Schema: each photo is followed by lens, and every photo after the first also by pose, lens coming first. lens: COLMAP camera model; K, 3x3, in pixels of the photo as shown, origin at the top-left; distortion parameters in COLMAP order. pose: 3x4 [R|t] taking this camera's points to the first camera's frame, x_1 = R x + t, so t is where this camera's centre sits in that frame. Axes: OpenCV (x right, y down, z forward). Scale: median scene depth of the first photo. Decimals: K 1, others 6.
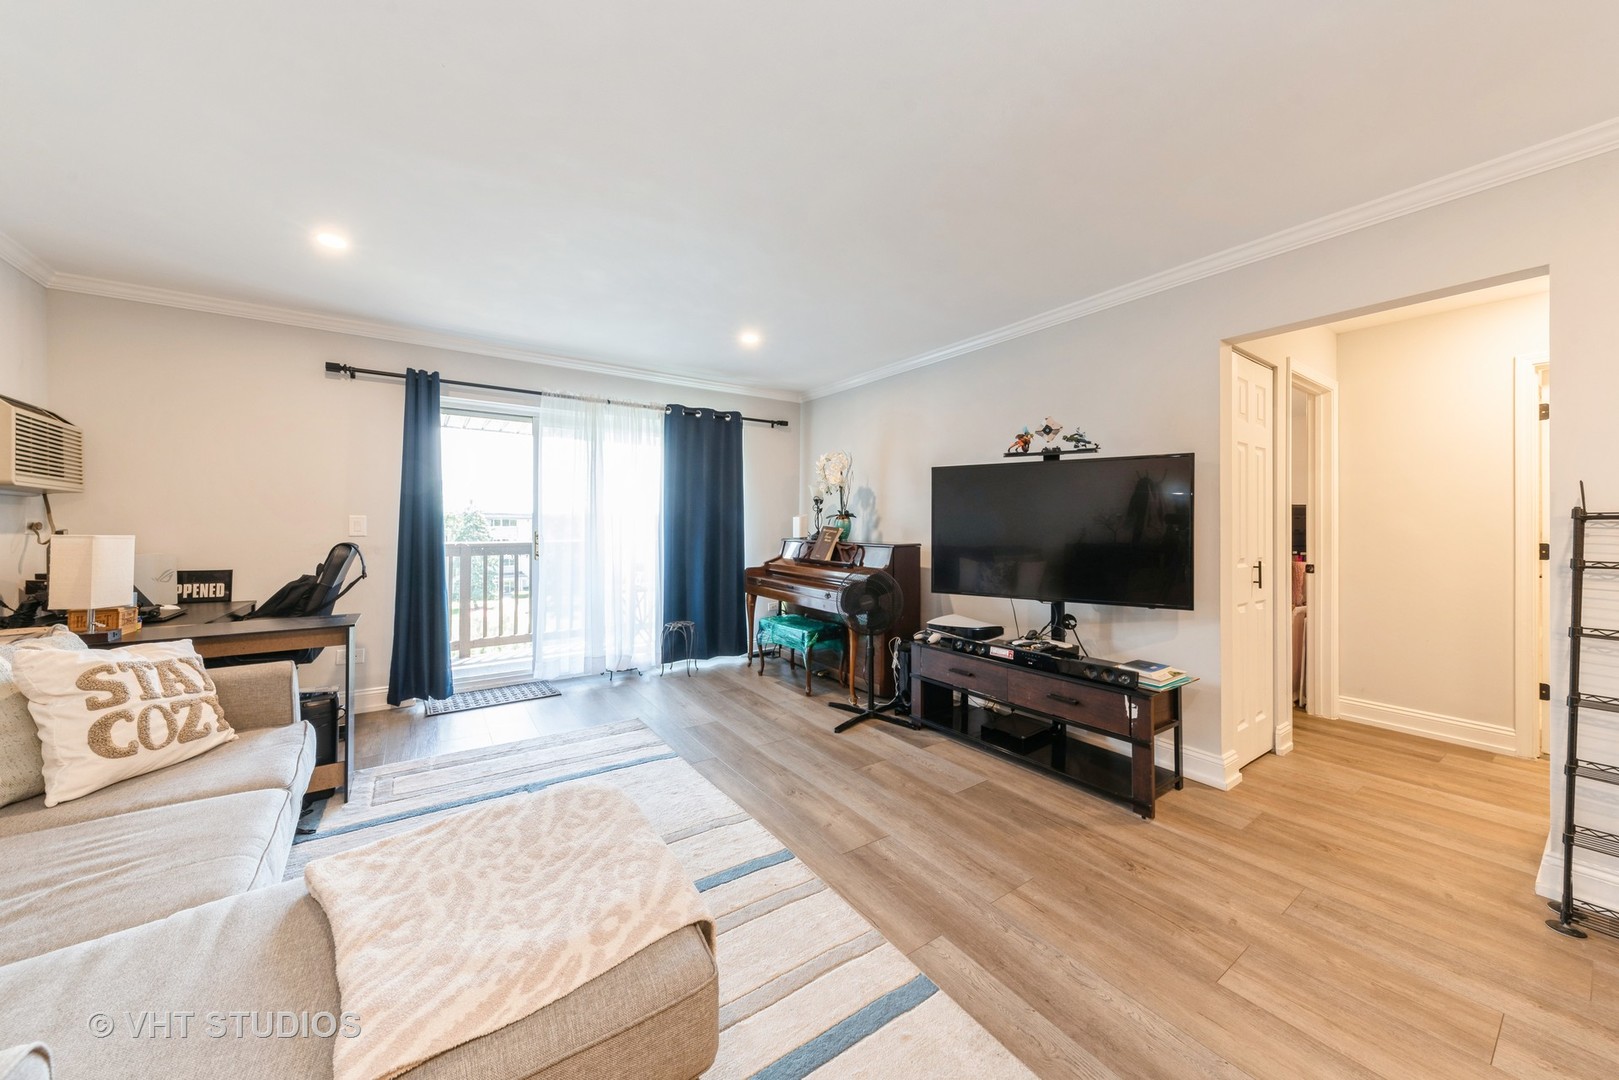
lens RADIAL K [[562.8, 0, 805.4], [0, 562.8, 529.2], [0, 0, 1]] dist [-0.004142, -0.000796]
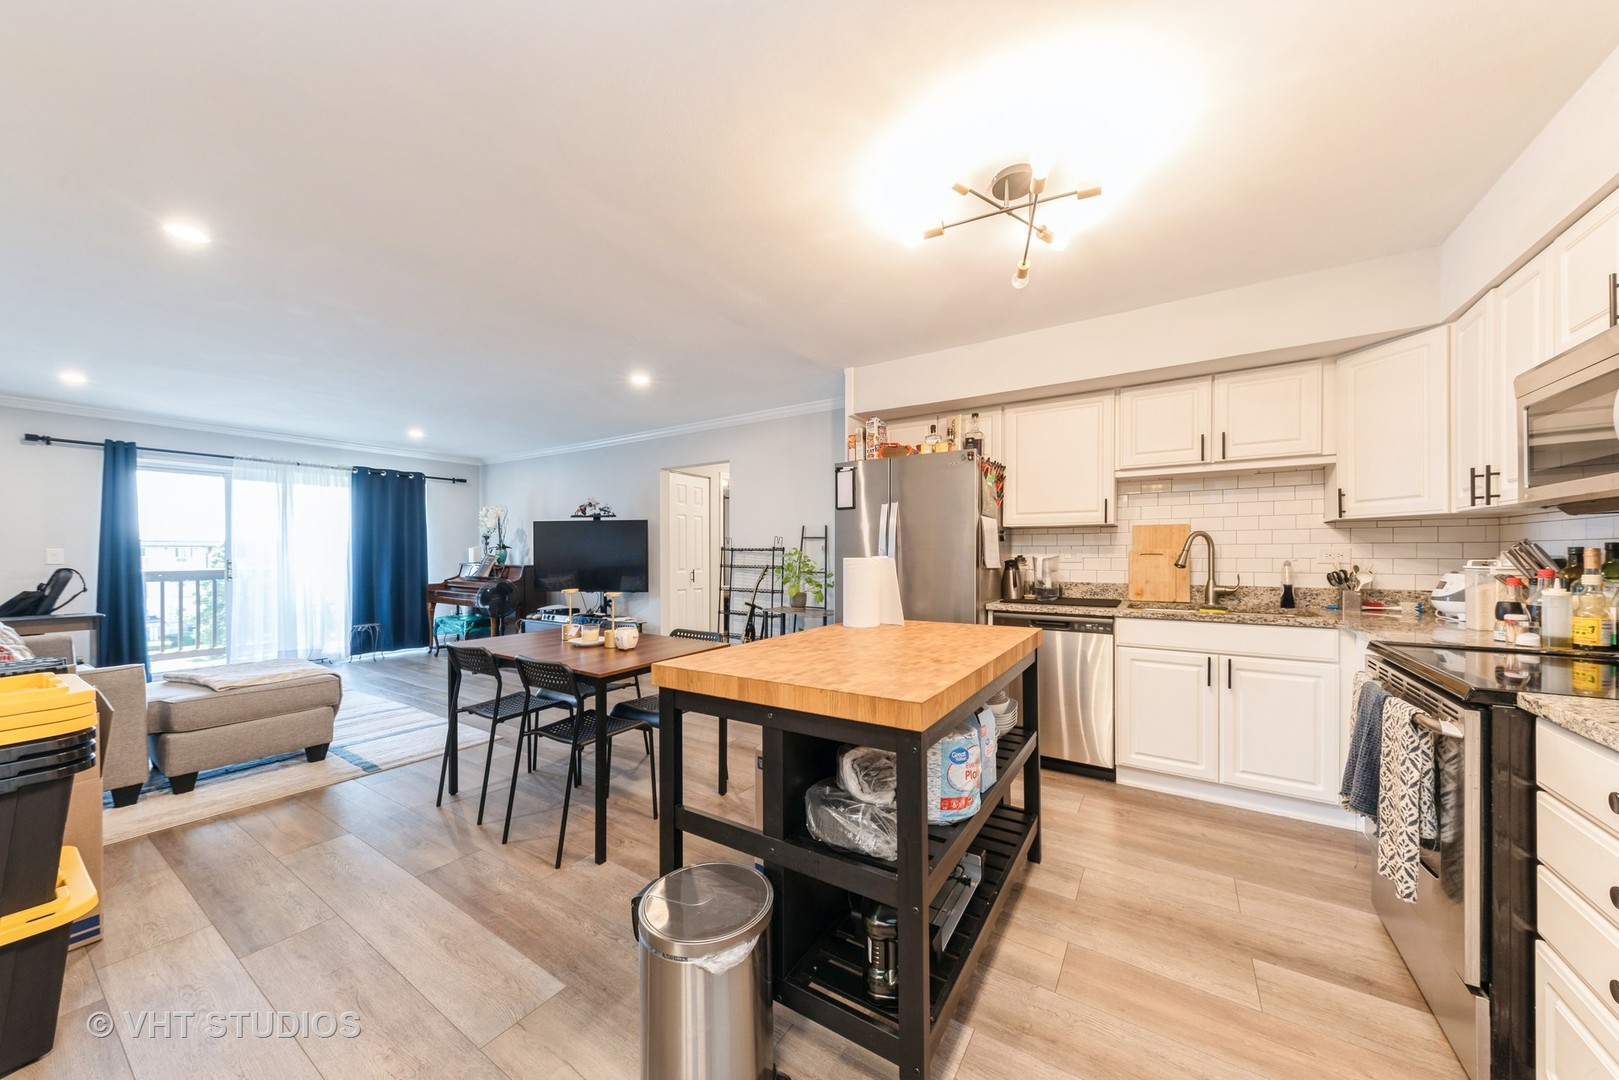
lens RADIAL K [[562.8, 0, 837.5], [0, 562.8, 557.7], [0, 0, 1]] dist [-0.004142, -0.000796]
pose [[0.912222, -0.007147, 0.409634, 0.277857], [0.005408, 0.999971, 0.005403, 0.000517], [-0.409661, -0.002713, 0.912234, -0.760427]]
